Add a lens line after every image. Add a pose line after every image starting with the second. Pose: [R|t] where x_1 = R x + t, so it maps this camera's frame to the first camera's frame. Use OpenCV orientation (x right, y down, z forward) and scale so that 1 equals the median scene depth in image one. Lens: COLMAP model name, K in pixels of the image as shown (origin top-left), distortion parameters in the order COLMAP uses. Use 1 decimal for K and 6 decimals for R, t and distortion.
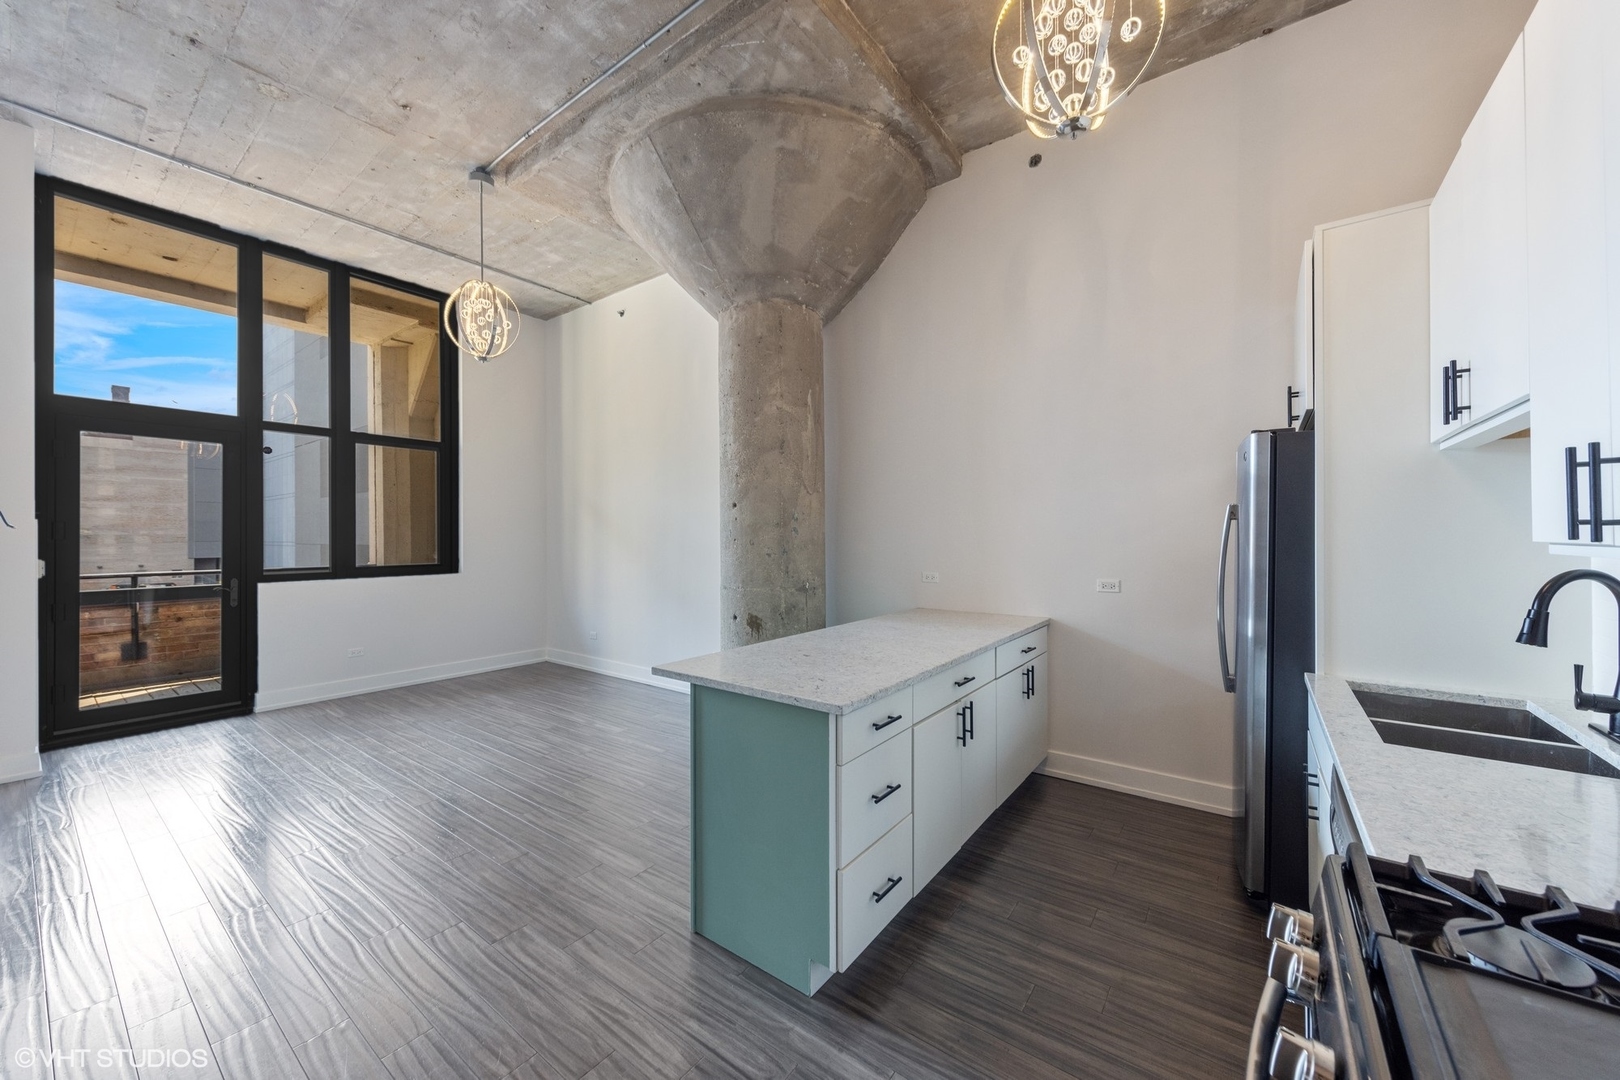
lens RADIAL K [[594.2, 0, 819.8], [0, 594.2, 534.5], [0, 0, 1]] dist [-0.000302, -0.000014]
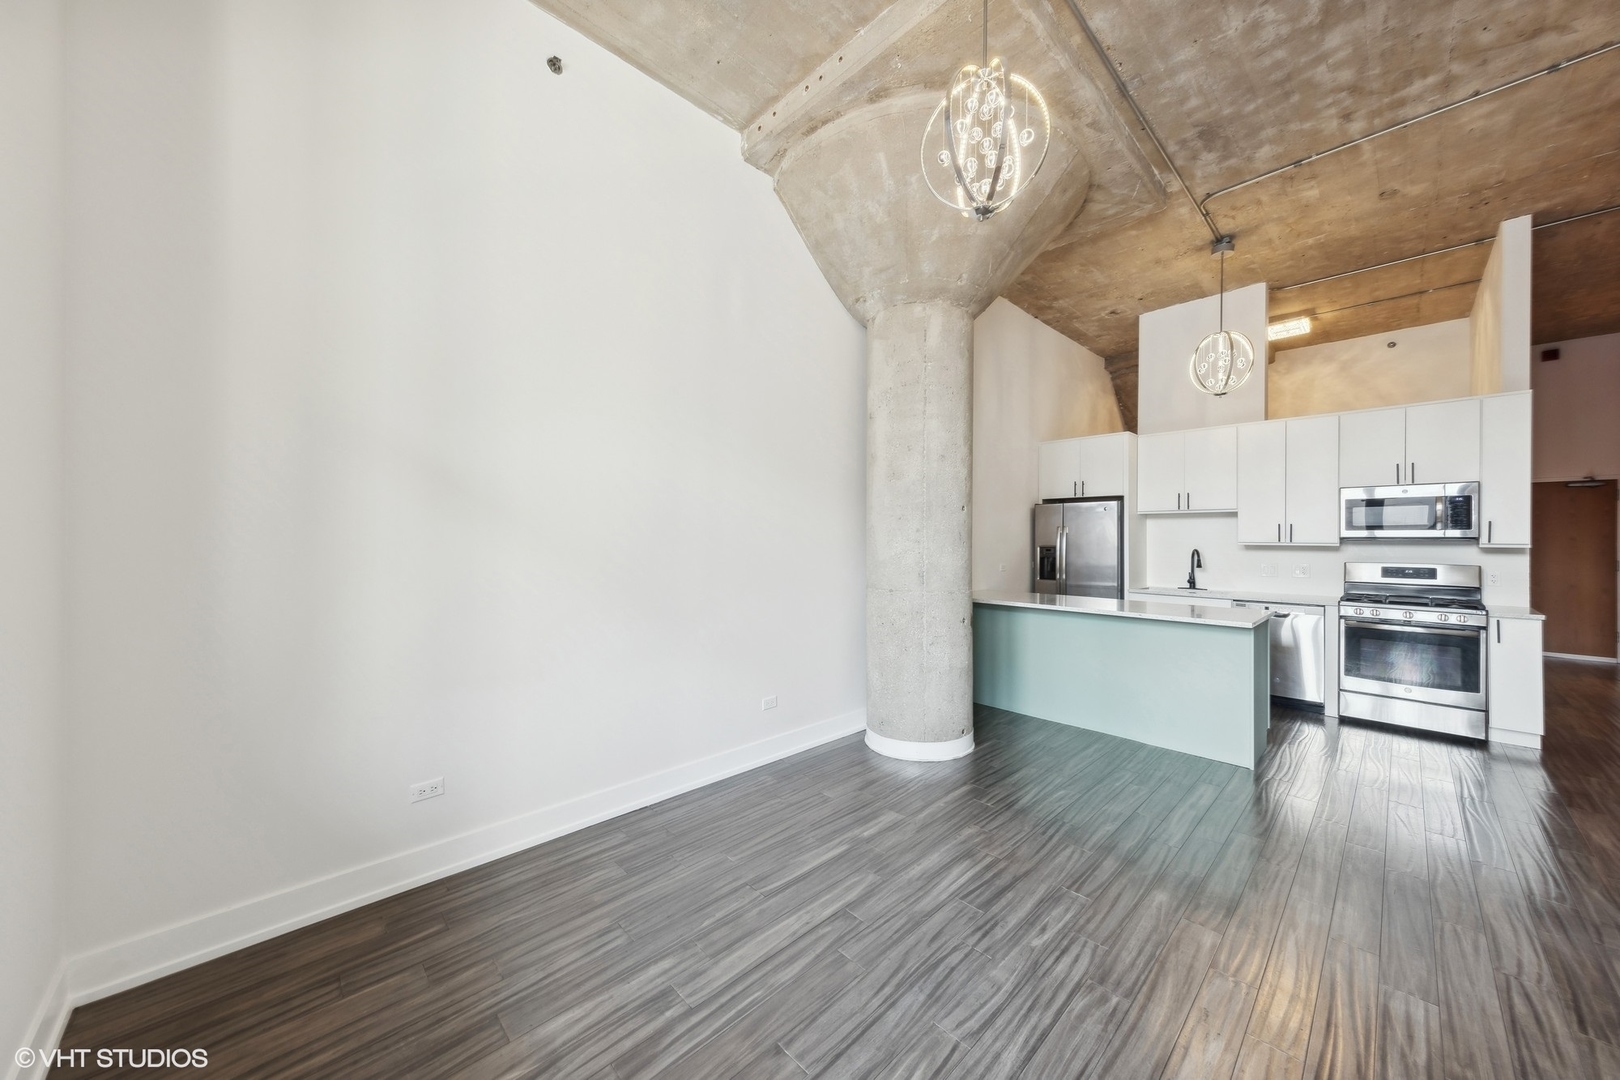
lens RADIAL K [[560.1, 0, 832.8], [0, 560.1, 536.0], [0, 0, 1]] dist [0.005286, 0.000035]
pose [[0.155644, 0.005876, 0.987796, -0.844037], [-0.006282, 0.999968, -0.004958, 0.002763], [-0.987793, -0.005434, 0.155676, 0.814867]]
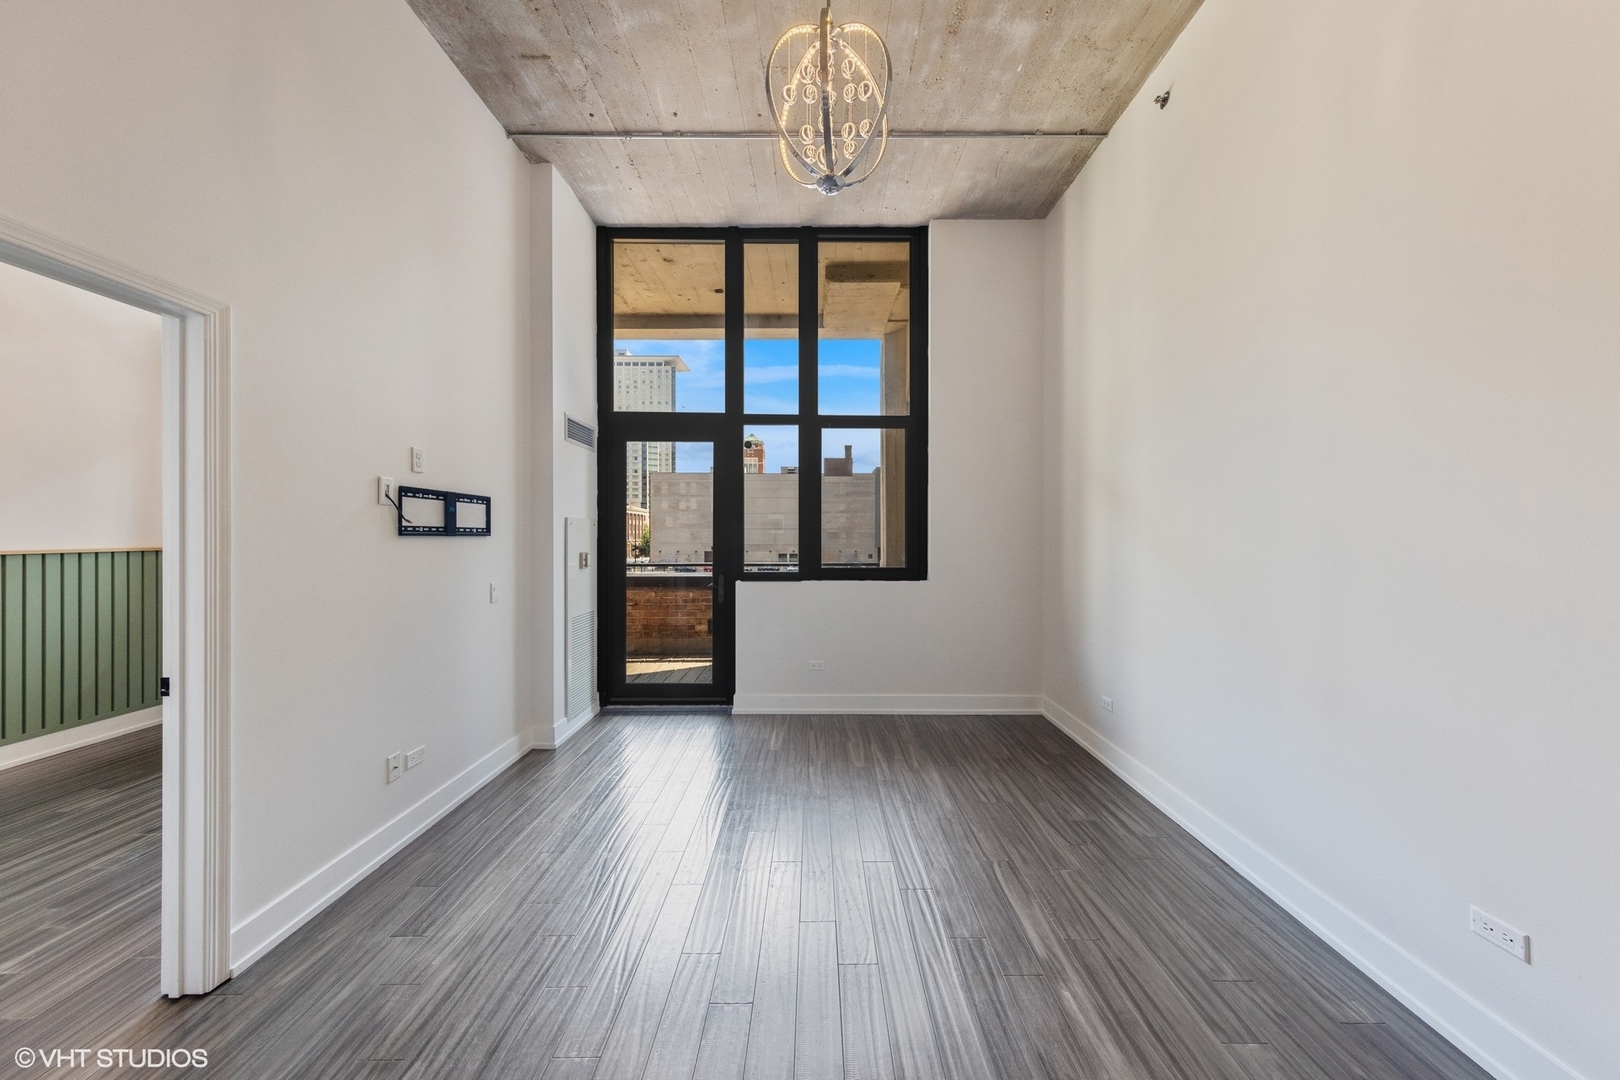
lens RADIAL K [[524.2, 0, 816.0], [0, 524.2, 536.6], [0, 0, 1]] dist [0.002006, -0.000076]
pose [[0.590176, 0.005427, -0.807257, -0.164143], [0.001907, 0.999965, 0.008117, 0.001508], [0.807273, -0.006330, 0.590145, 0.562432]]
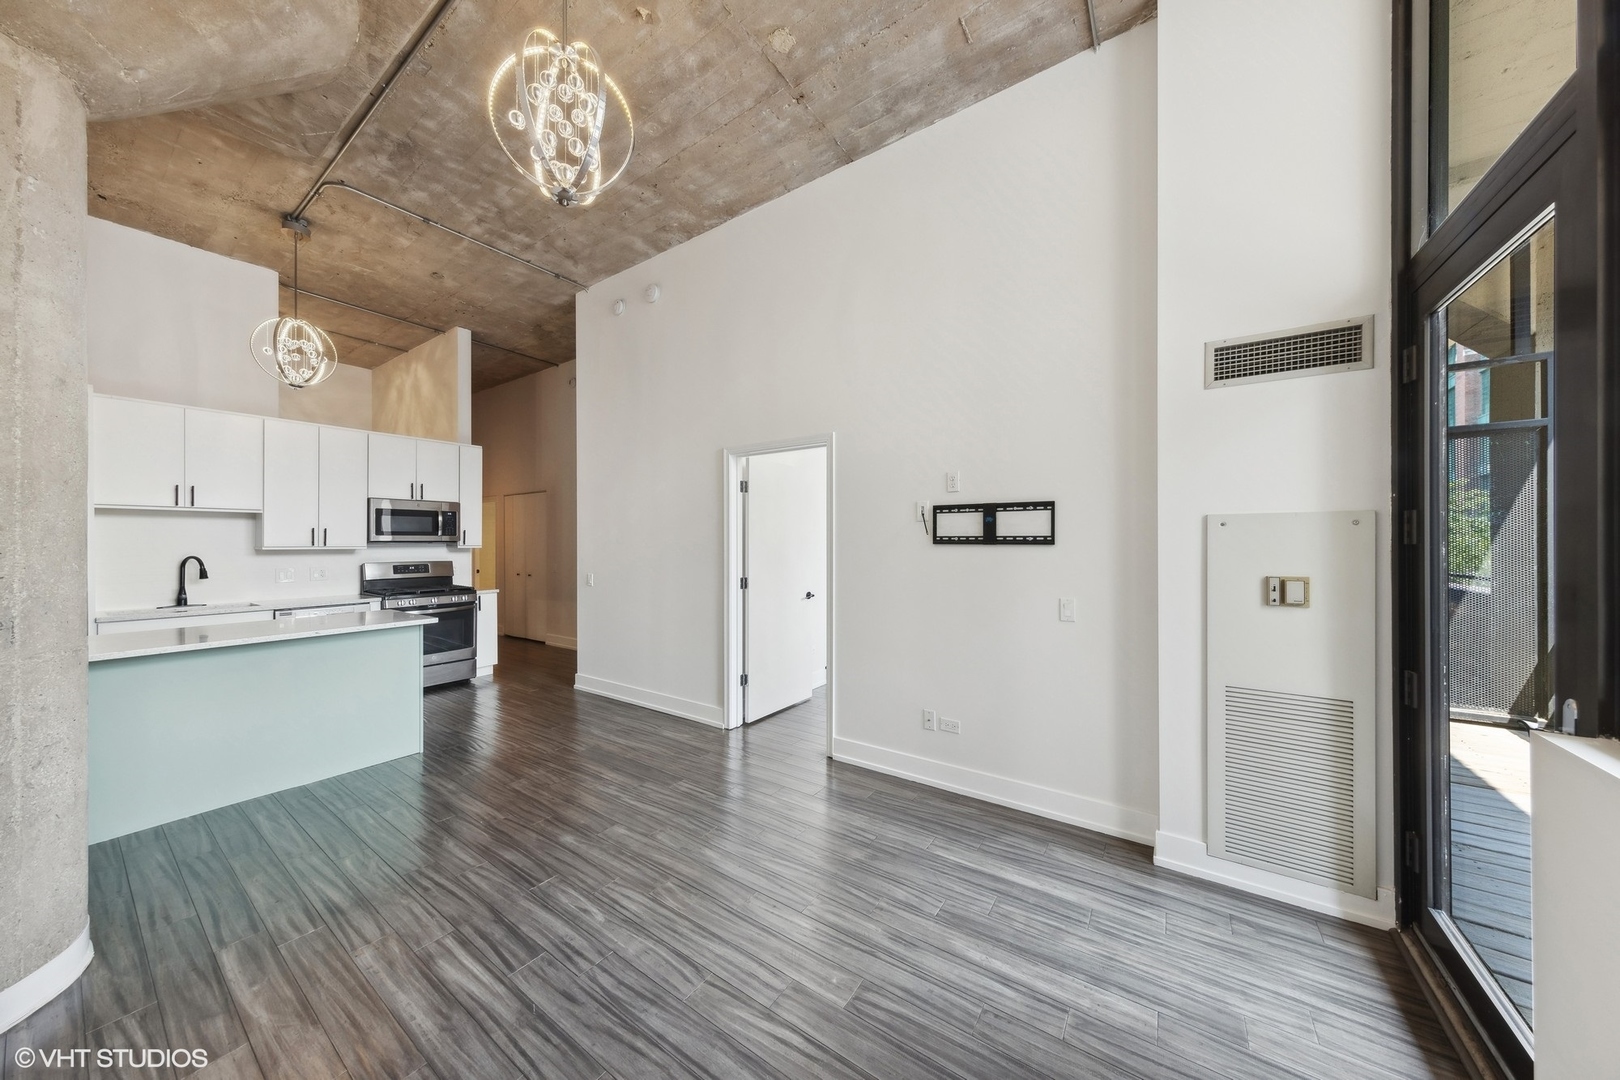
lens RADIAL K [[519.7, 0, 798.3], [0, 519.7, 541.2], [0, 0, 1]] dist [0.000755, 0.000013]
pose [[-0.999982, 0.004366, -0.004145, -0.588238], [0.004382, 0.999983, -0.003861, 0.002108], [0.004128, -0.003879, -0.999984, 1.119283]]
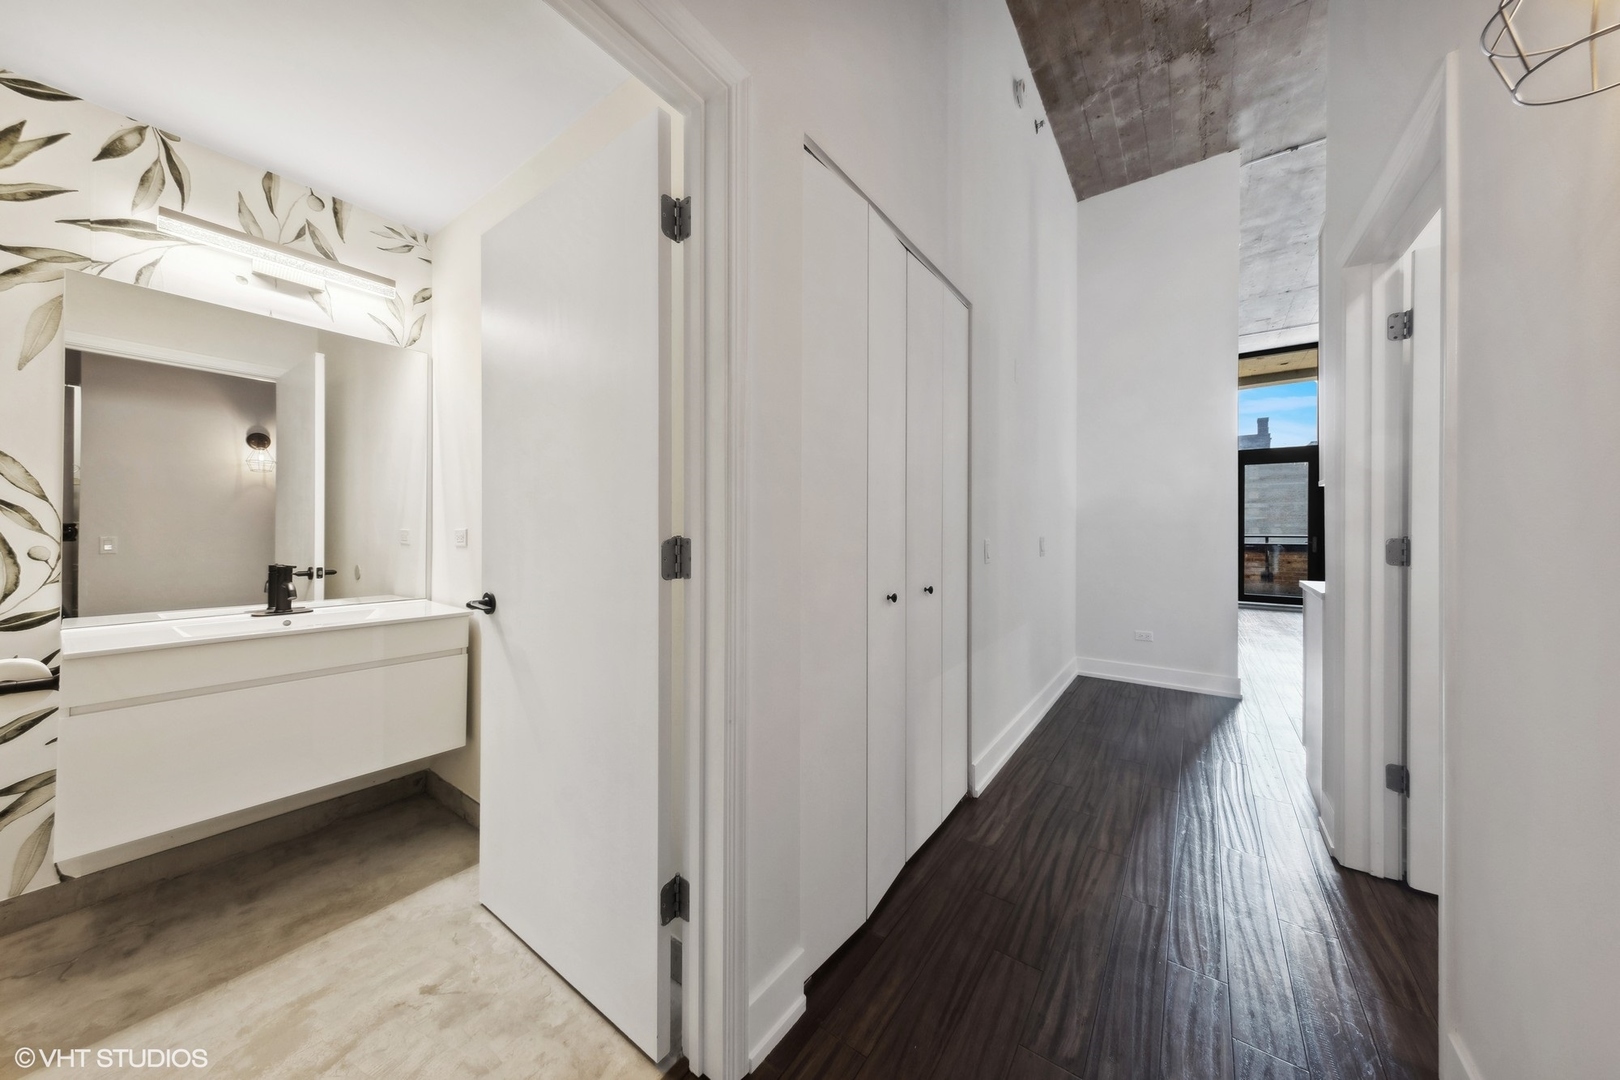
lens RADIAL K [[530.3, 0, 820.1], [0, 530.3, 526.8], [0, 0, 1]] dist [0.009776, 0.000070]
pose [[0.011633, -0.005177, -0.999919, 0.595421], [0.003331, 0.999981, -0.005139, 0.042649], [0.999927, -0.003271, 0.011650, -0.501597]]
